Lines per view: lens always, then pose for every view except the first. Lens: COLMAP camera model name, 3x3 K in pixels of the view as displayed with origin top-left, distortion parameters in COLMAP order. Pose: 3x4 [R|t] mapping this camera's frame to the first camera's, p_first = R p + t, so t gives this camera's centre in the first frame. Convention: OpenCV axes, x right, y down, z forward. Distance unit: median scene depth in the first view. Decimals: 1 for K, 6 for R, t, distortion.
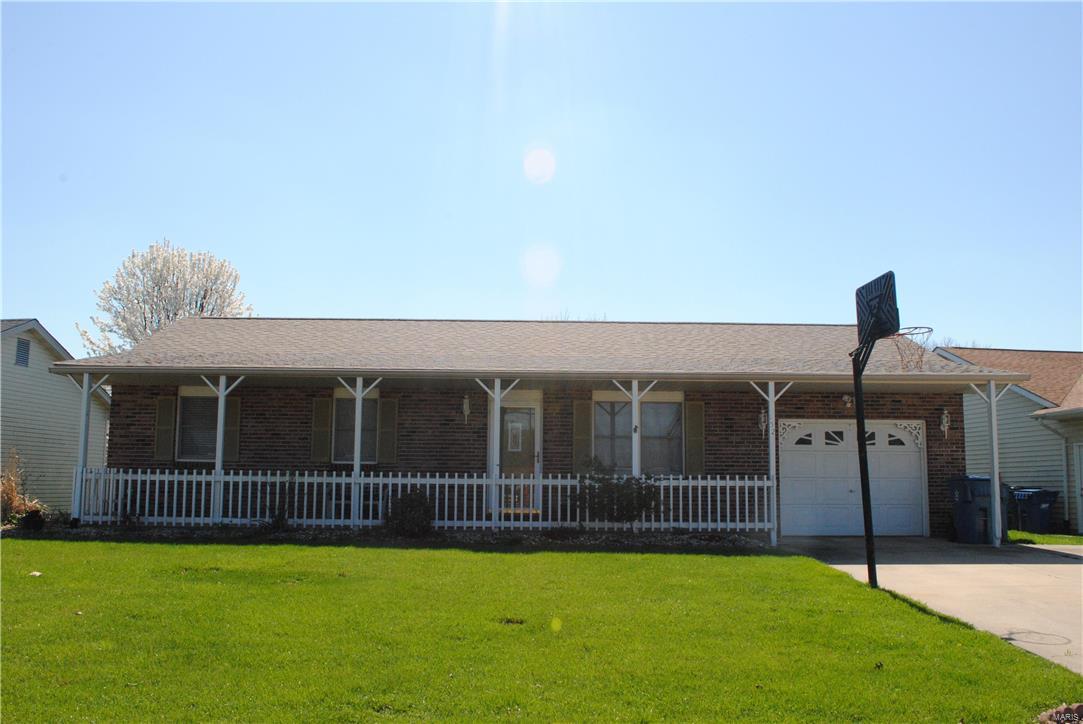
lens RADIAL K [[940.4, 0, 541.5], [0, 940.4, 362.0], [0, 0, 1]] dist [-0.069457, -0.002160]
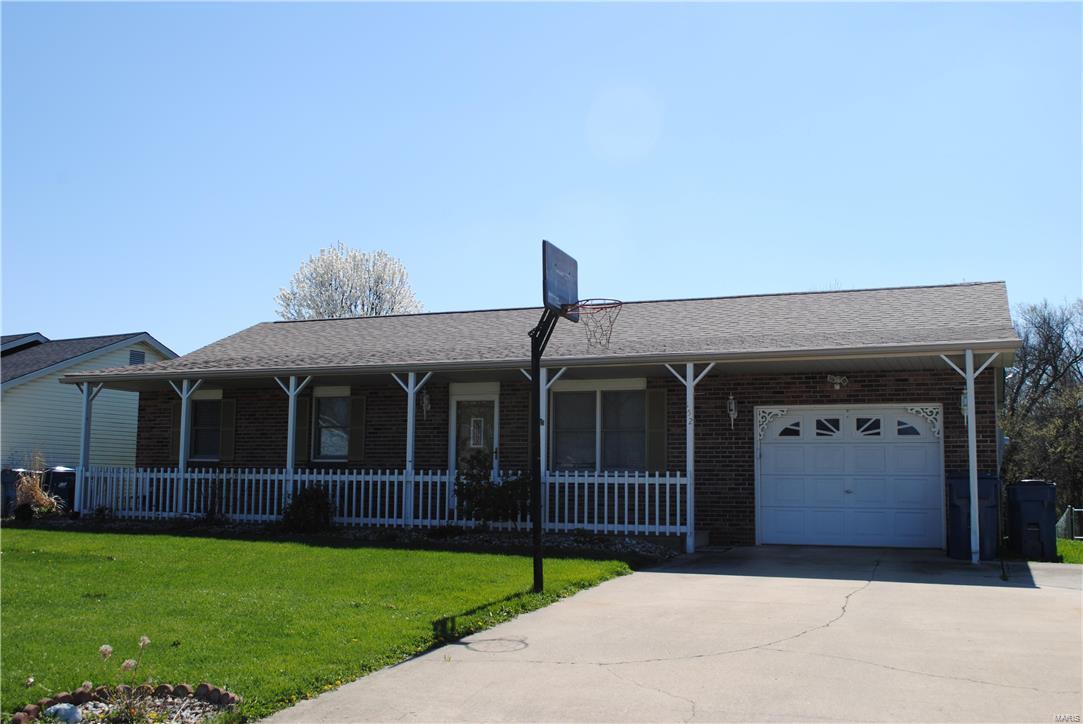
lens RADIAL K [[1111.2, 0, 541.5], [0, 1111.2, 362.0], [0, 0, 1]] dist [-0.005626, -0.195158]
pose [[0.912741, -0.042308, -0.406341, 0.490754], [0.049463, 0.998751, 0.007117, 0.004565], [0.405532, -0.026595, 0.913694, 0.003696]]
